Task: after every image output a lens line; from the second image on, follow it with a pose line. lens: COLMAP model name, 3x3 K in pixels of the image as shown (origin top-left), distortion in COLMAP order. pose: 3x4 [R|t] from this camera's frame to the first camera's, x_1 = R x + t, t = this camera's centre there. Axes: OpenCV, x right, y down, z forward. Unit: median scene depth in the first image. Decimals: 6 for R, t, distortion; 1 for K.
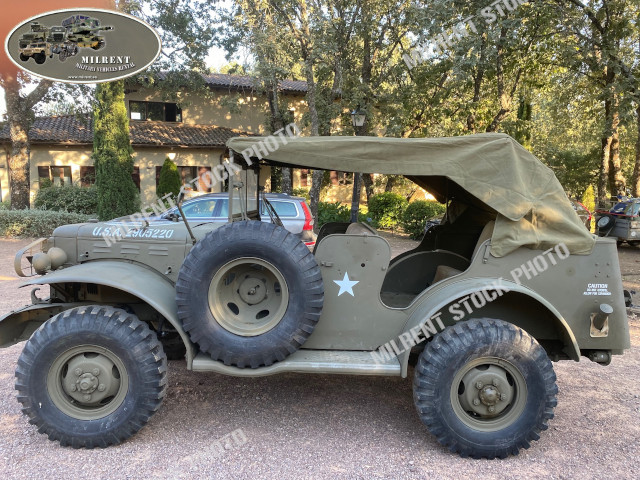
lens RADIAL K [[471.3, 0, 321.8], [0, 471.3, 241.9], [0, 0, 1]] dist [0.031530, -0.036508]
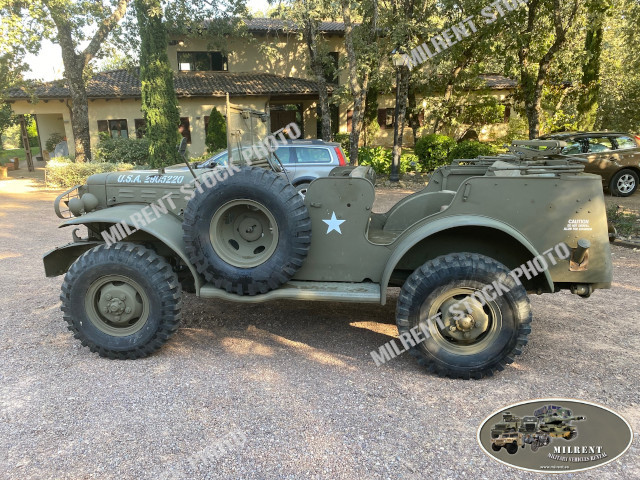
lens RADIAL K [[471.3, 0, 321.8], [0, 471.3, 241.9], [0, 0, 1]] dist [0.031530, -0.036508]
pose [[0.991716, -0.004521, -0.128370, 0.165572], [0.019017, 0.993535, 0.111923, 0.011357], [0.127034, -0.113437, 0.985390, -0.089944]]
